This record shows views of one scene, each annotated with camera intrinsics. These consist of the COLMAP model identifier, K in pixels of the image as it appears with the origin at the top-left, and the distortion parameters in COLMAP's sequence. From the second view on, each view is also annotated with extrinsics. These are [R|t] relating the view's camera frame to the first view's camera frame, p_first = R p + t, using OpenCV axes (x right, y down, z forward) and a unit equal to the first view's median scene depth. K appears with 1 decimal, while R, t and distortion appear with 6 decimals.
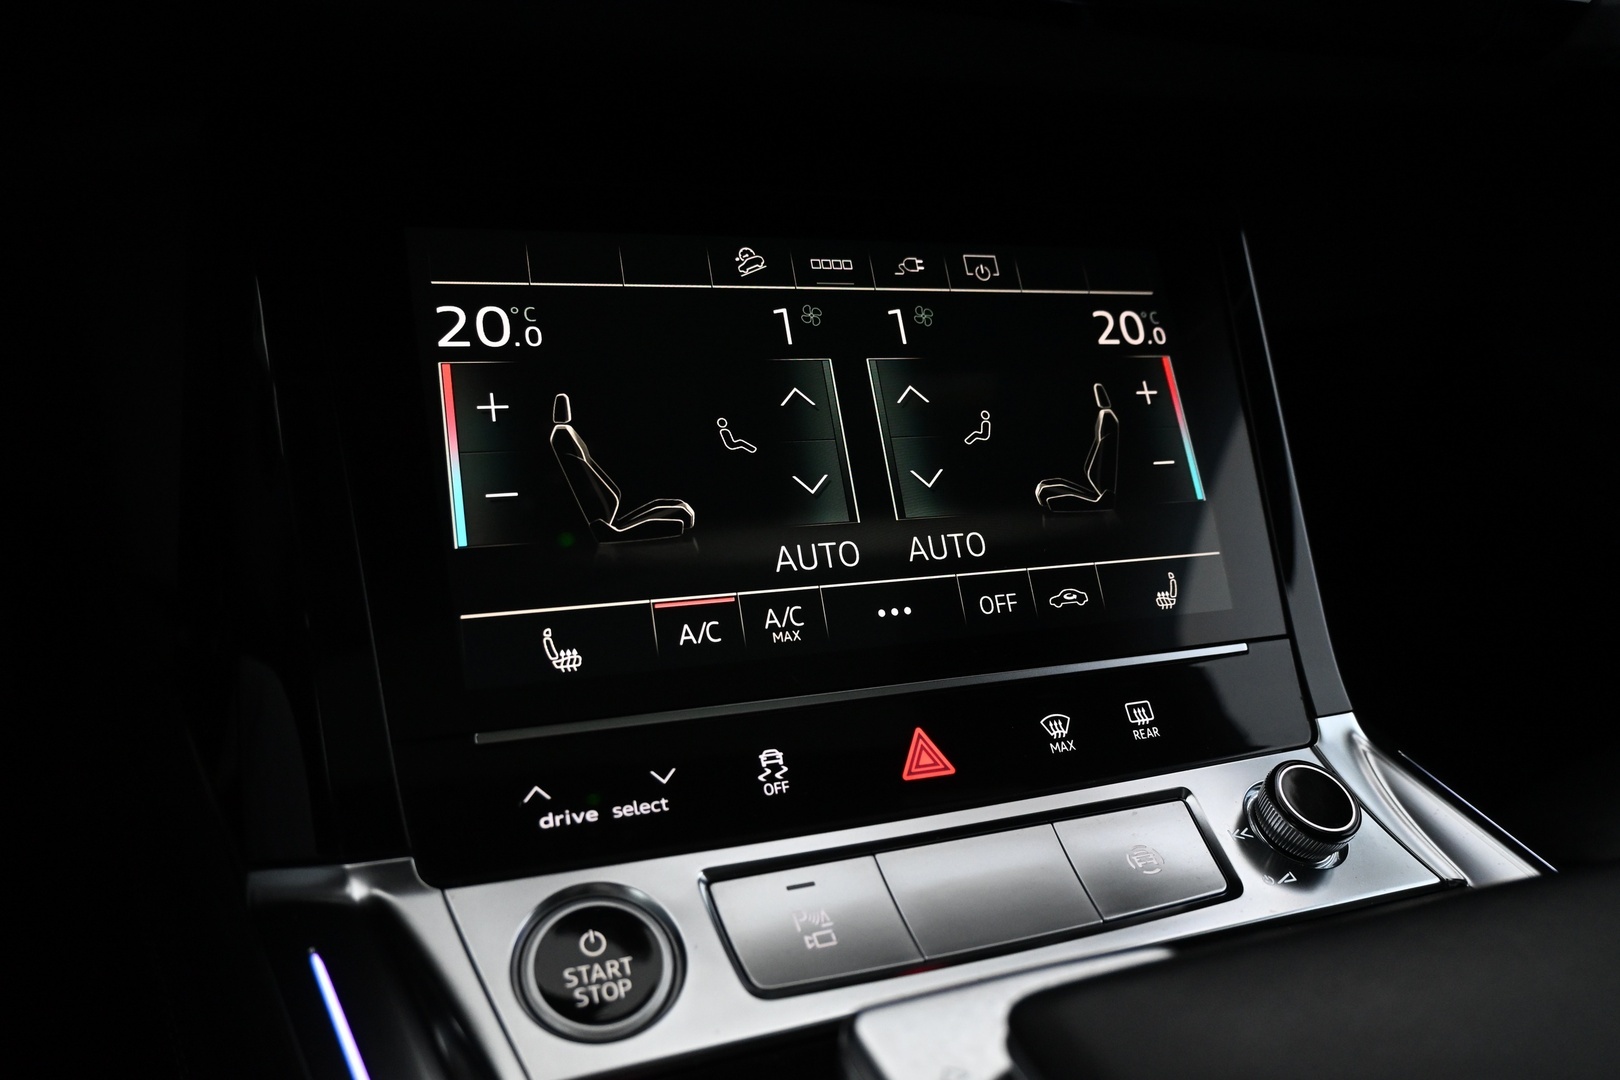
lens RADIAL K [[1141.1, 0, 799.8], [0, 1141.1, 545.4], [0, 0, 1]] dist [-0.014391, -0.000228]
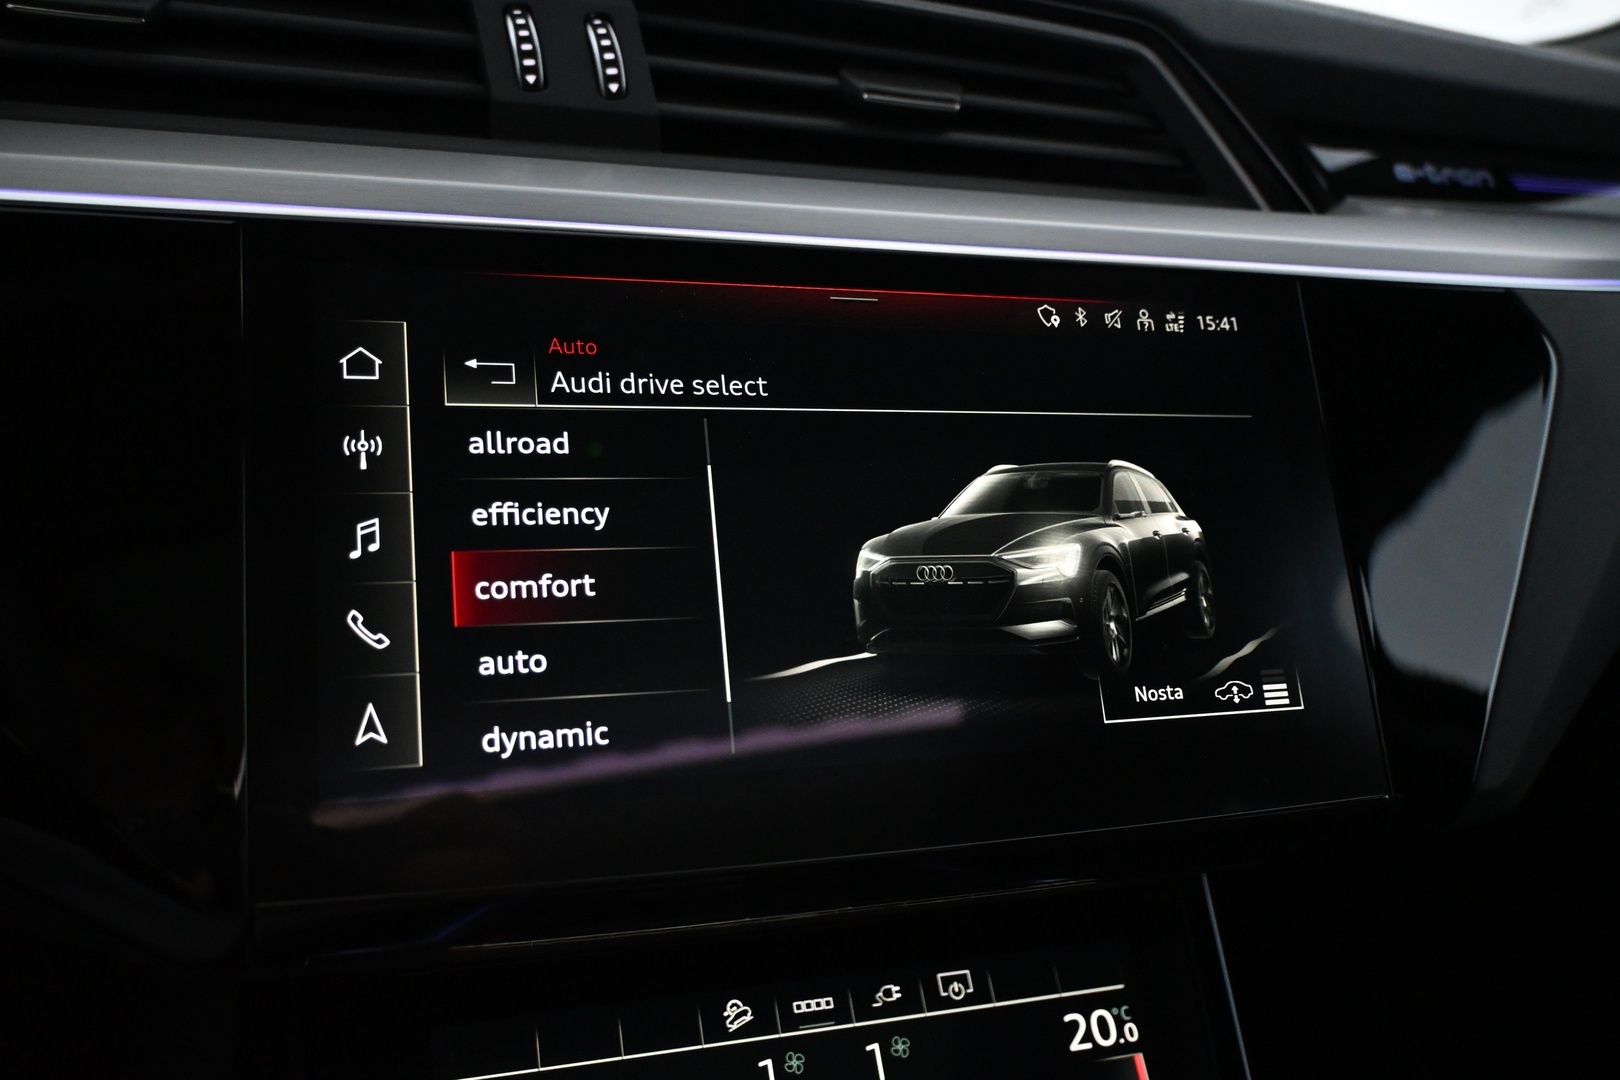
lens RADIAL K [[1414.8, 0, 811.4], [0, 1414.8, 529.6], [0, 0, 1]] dist [-0.024776, 0.001890]
pose [[0.999475, -0.026084, -0.019217, 0.068194], [0.021331, 0.976236, -0.215657, -0.426063], [0.024385, 0.215134, 0.976280, -0.440803]]
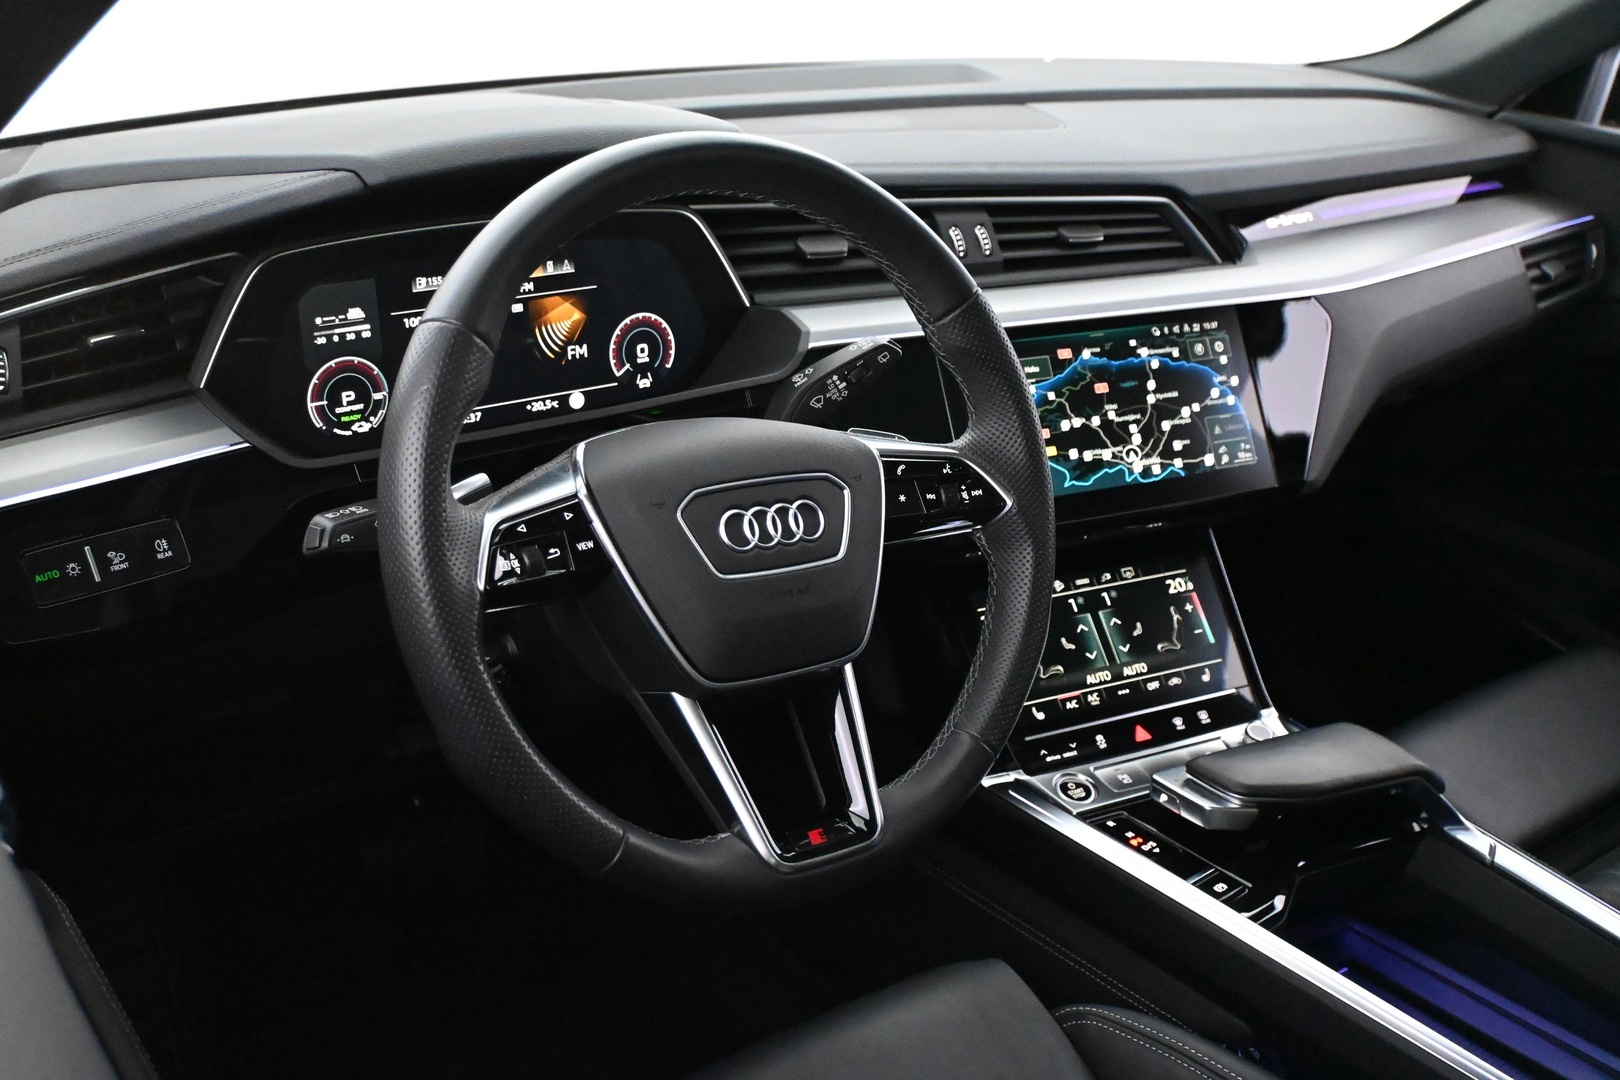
lens RADIAL K [[1629.2, 0, 819.0], [0, 1629.2, 528.9], [0, 0, 1]] dist [-0.026888, 0.000000]
pose [[0.989396, -0.118525, 0.083955, -1.077970], [0.126164, 0.987695, -0.092424, -0.078363], [-0.071967, 0.102036, 0.992174, -3.469191]]
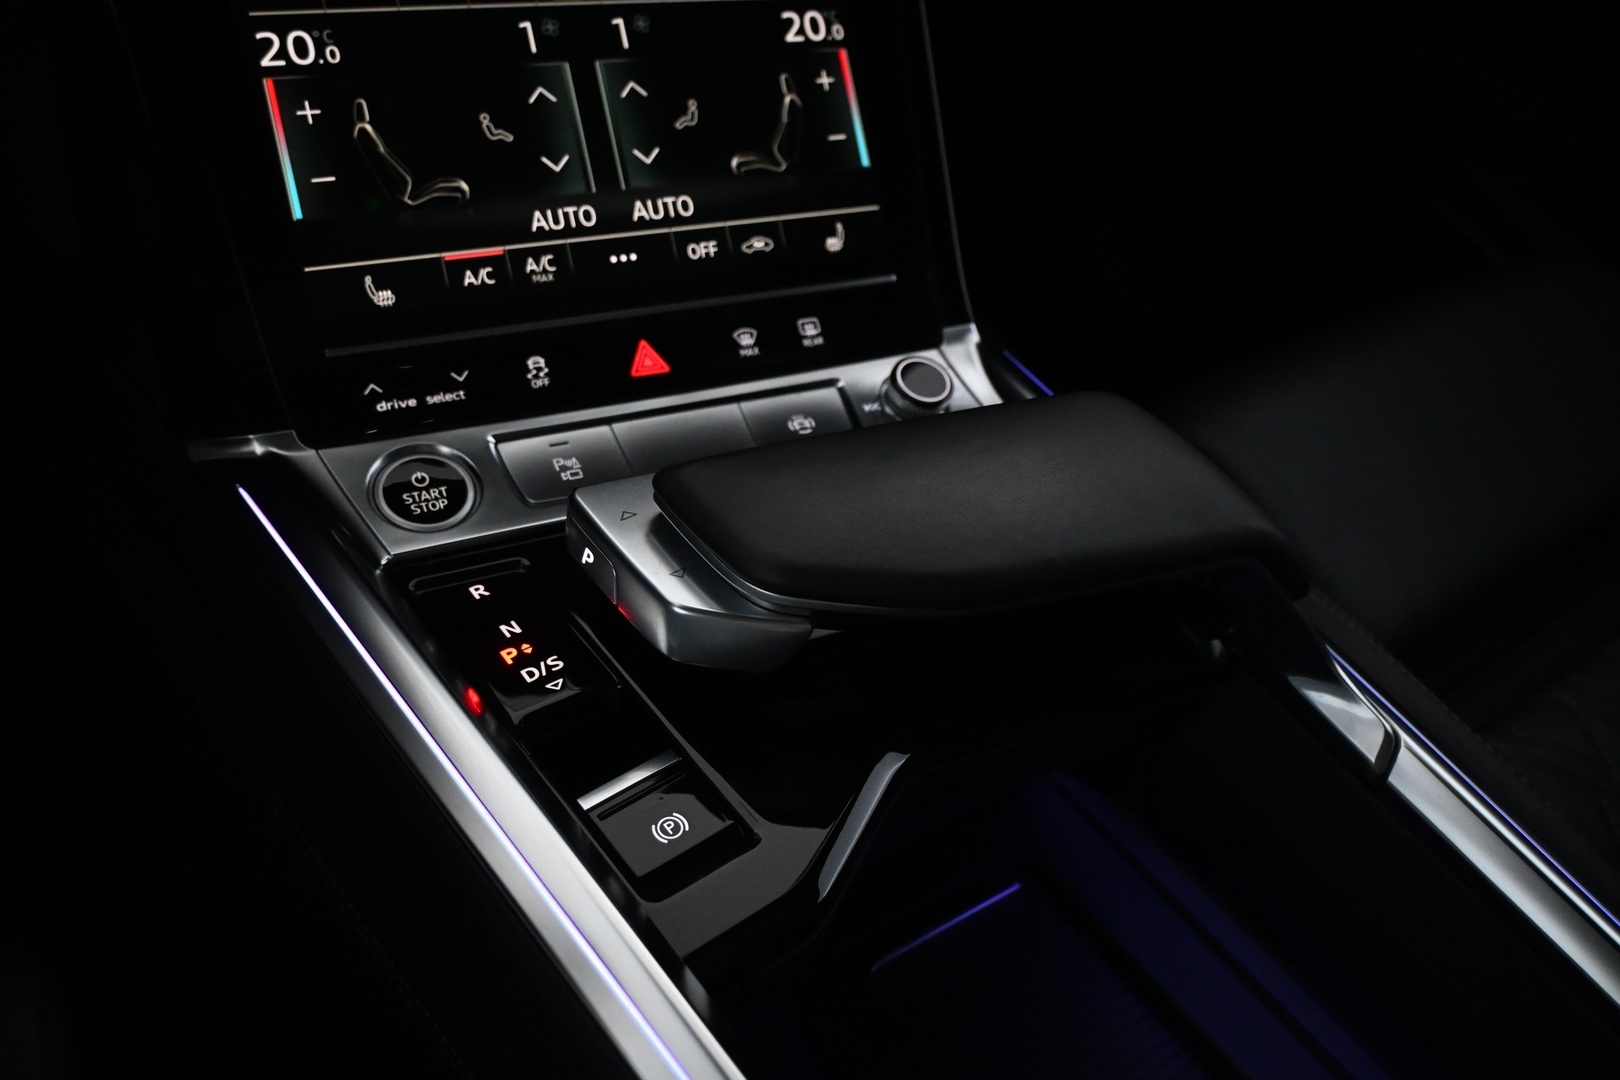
lens RADIAL K [[1327.6, 0, 820.1], [0, 1327.6, 549.2], [0, 0, 1]] dist [-0.018391, 0.001062]
pose [[0.993170, -0.052820, 0.104034, 0.132409], [0.024689, 0.966608, 0.255067, -0.004623], [-0.114033, -0.250756, 0.961310, -0.653798]]
